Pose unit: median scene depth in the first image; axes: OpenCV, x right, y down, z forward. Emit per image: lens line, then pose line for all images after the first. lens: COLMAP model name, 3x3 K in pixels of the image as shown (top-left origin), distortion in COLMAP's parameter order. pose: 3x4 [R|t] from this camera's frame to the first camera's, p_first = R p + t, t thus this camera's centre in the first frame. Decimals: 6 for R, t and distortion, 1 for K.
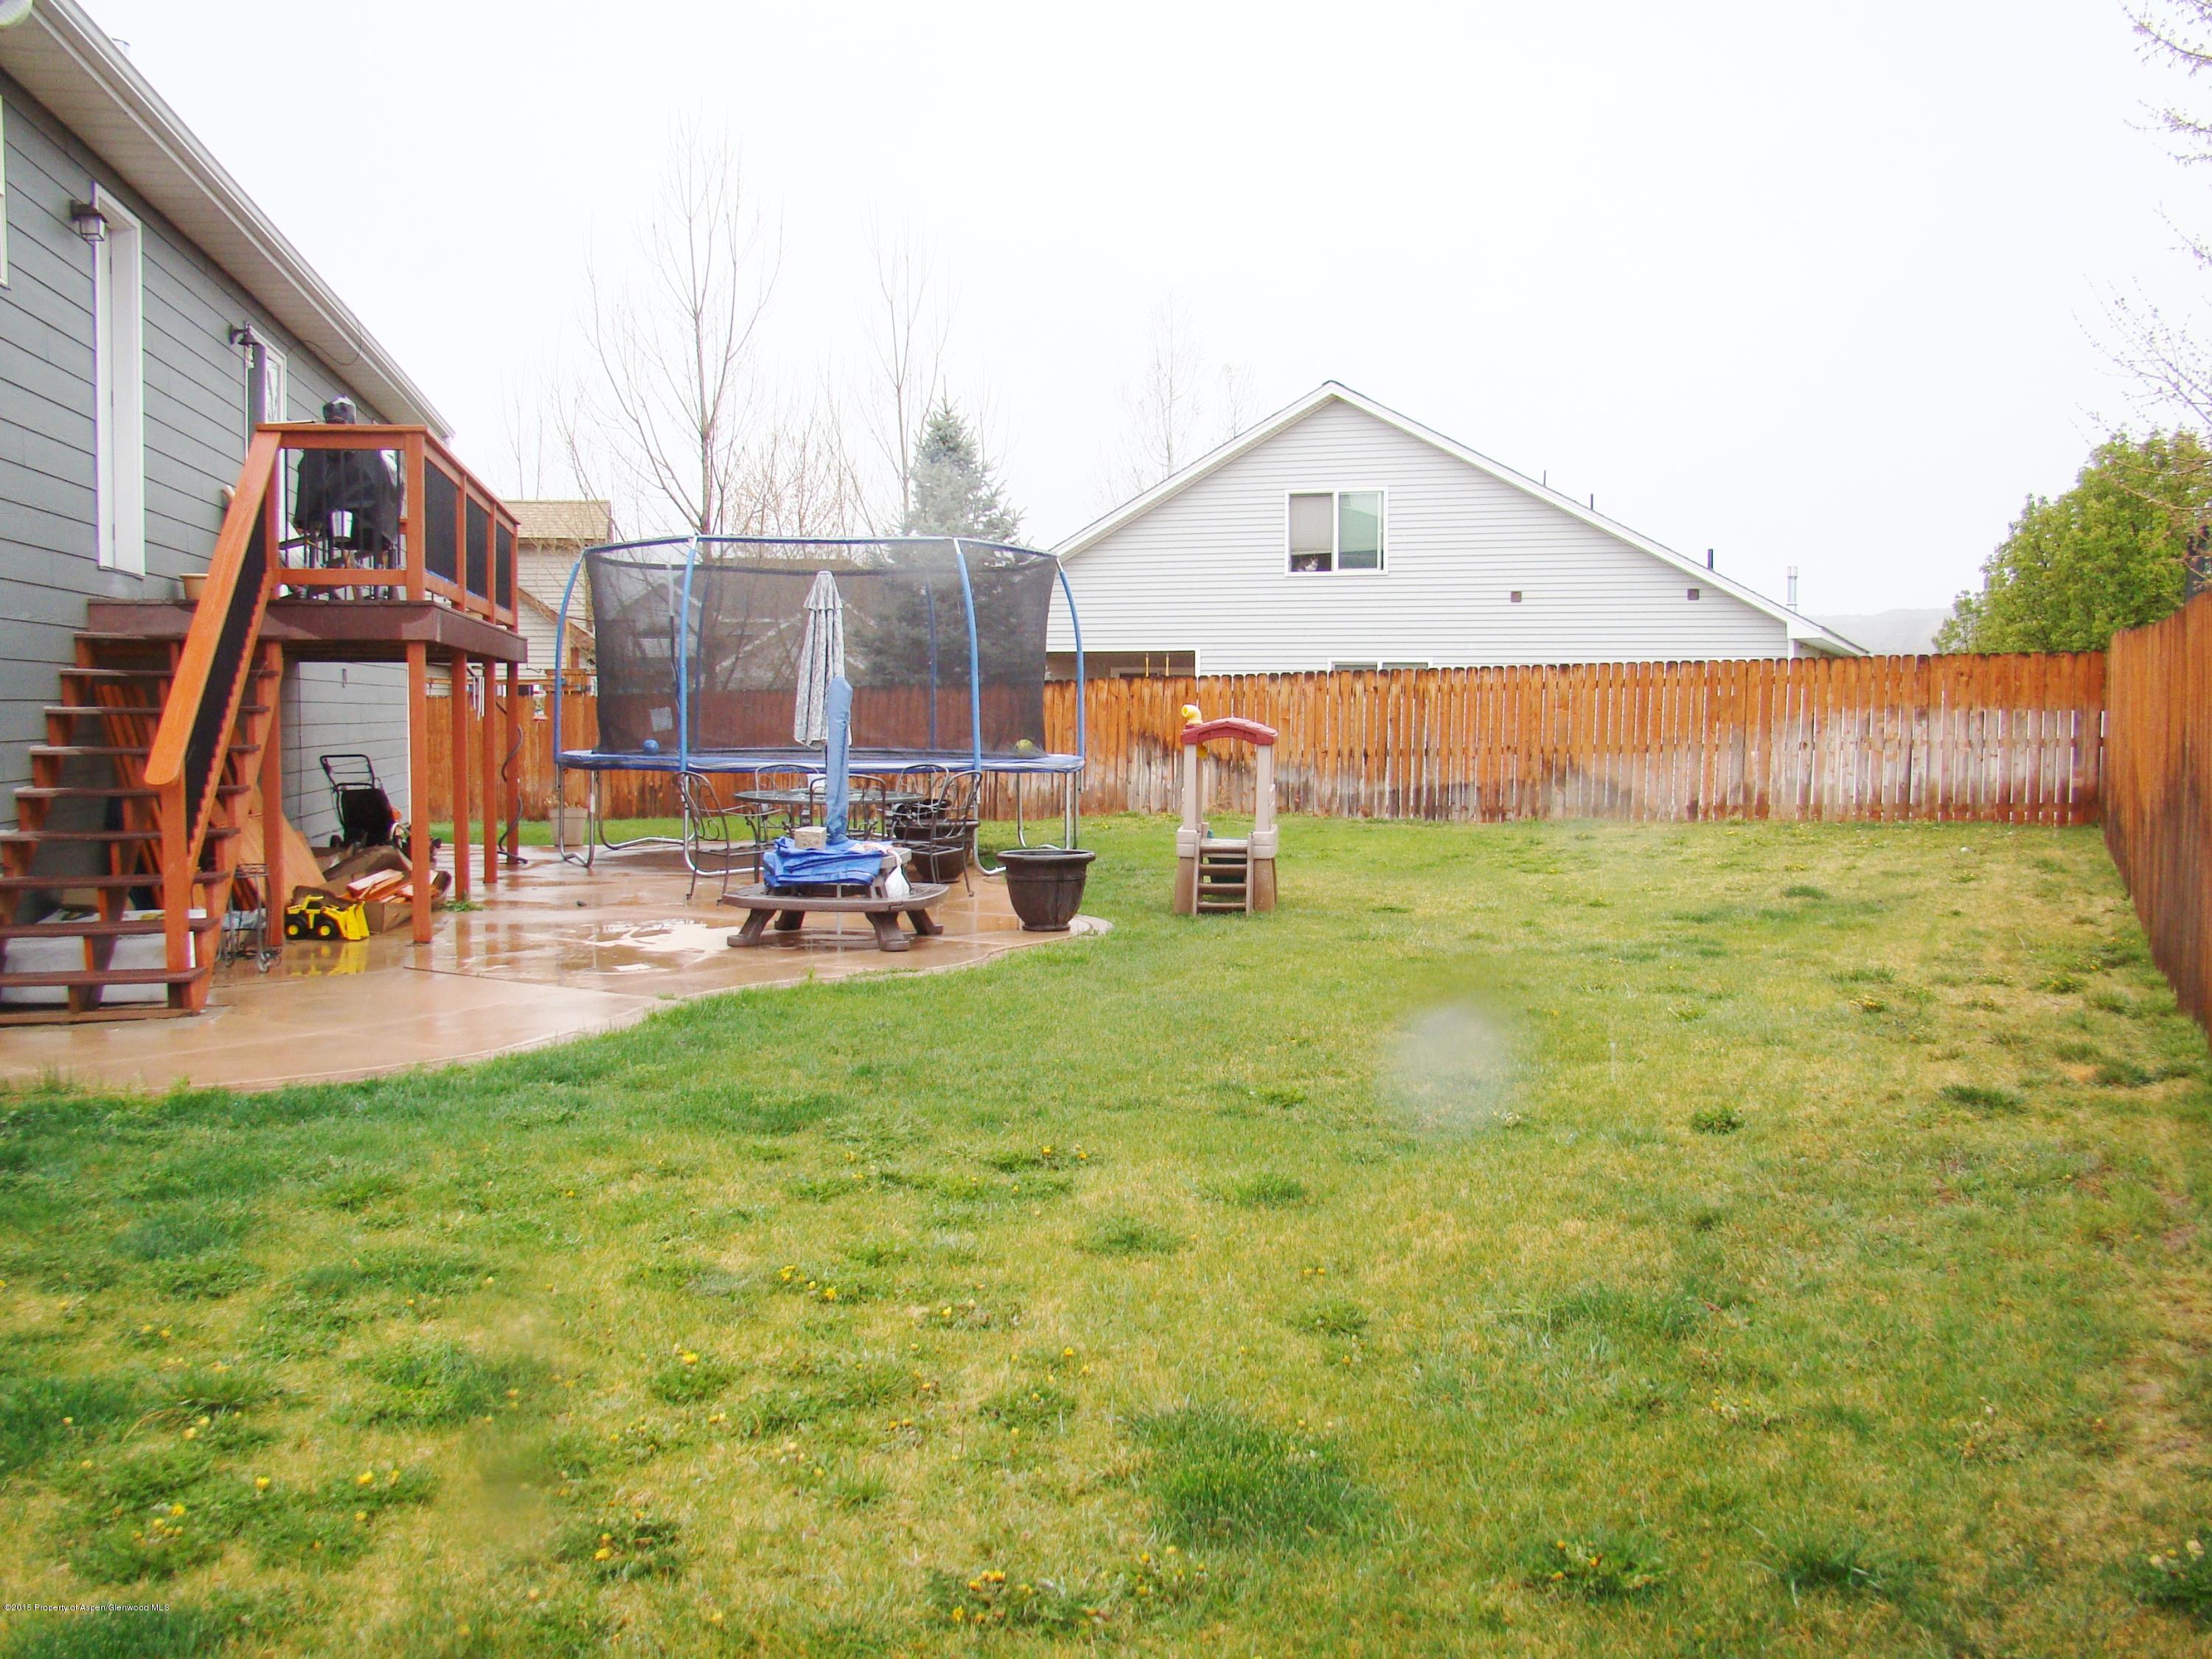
lens RADIAL K [[2052.0, 0, 1101.6], [0, 2052.0, 831.0], [0, 0, 1]] dist [-0.171366, 0.122674]
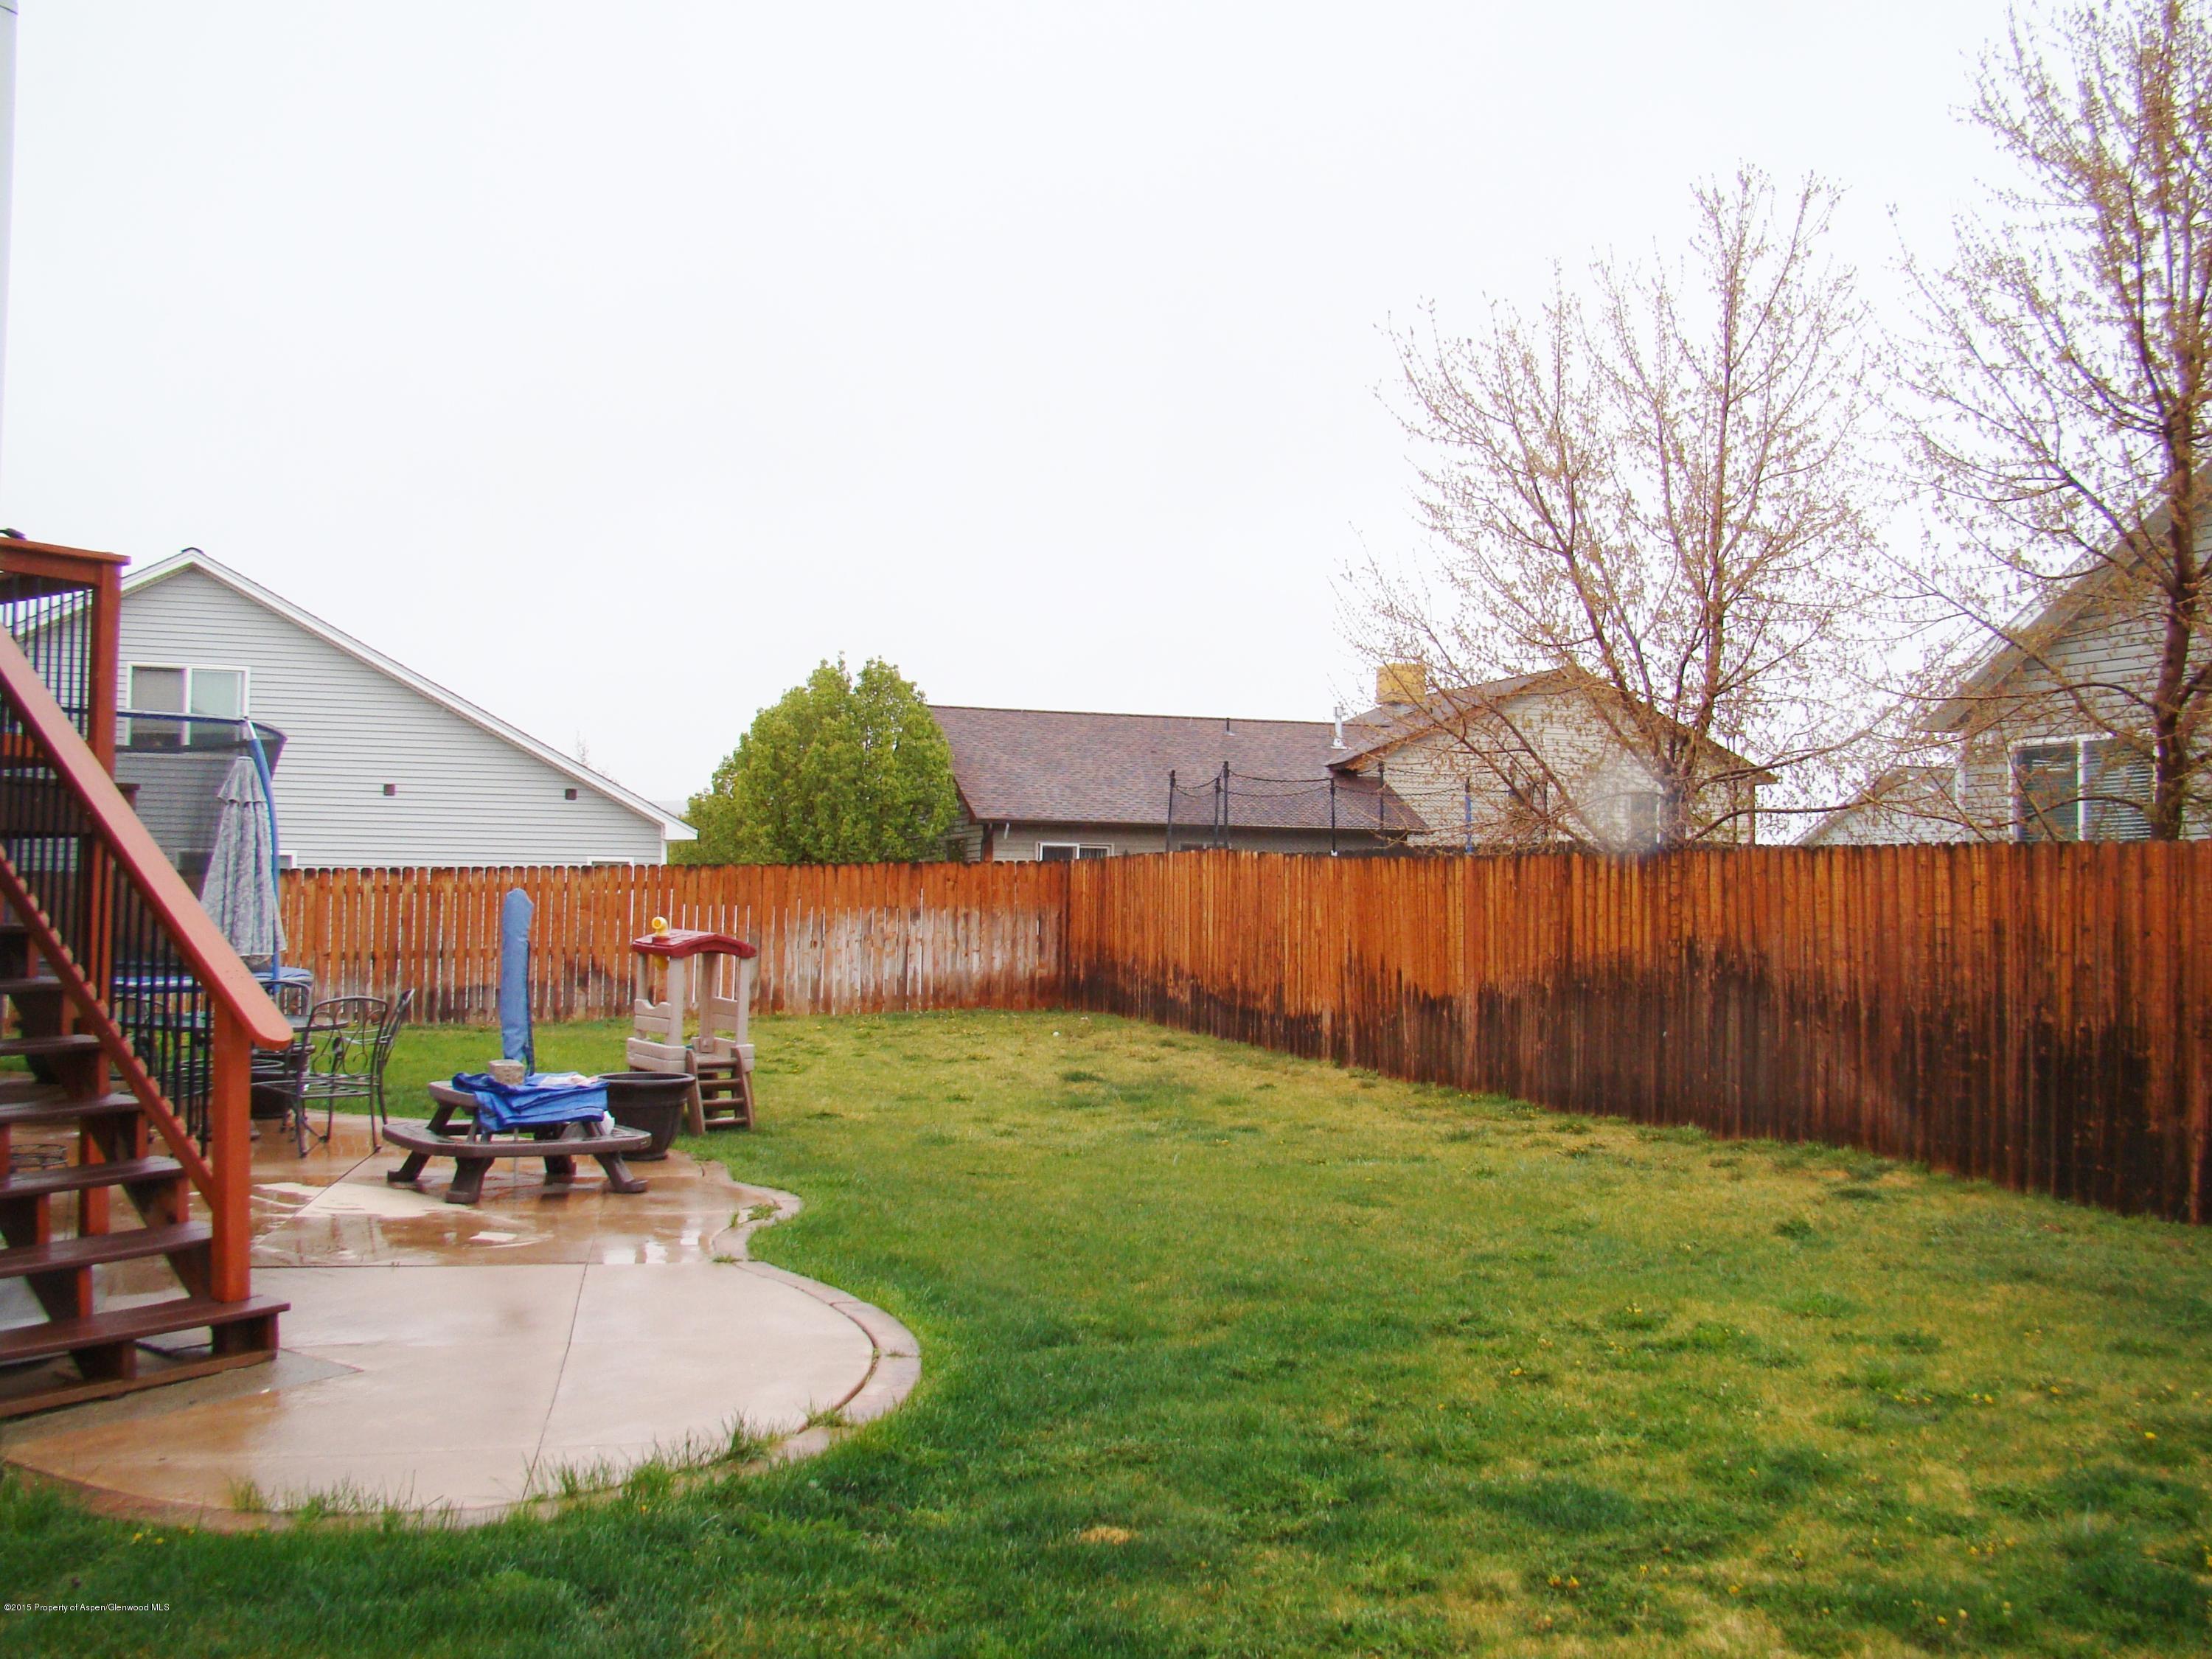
lens RADIAL K [[2052.0, 0, 1101.6], [0, 2052.0, 831.0], [0, 0, 1]] dist [-0.171366, 0.122674]
pose [[0.709936, 0.028227, 0.703700, -0.299018], [0.036311, 0.996400, -0.076601, -0.012524], [-0.703330, 0.079933, 0.706355, 0.106042]]
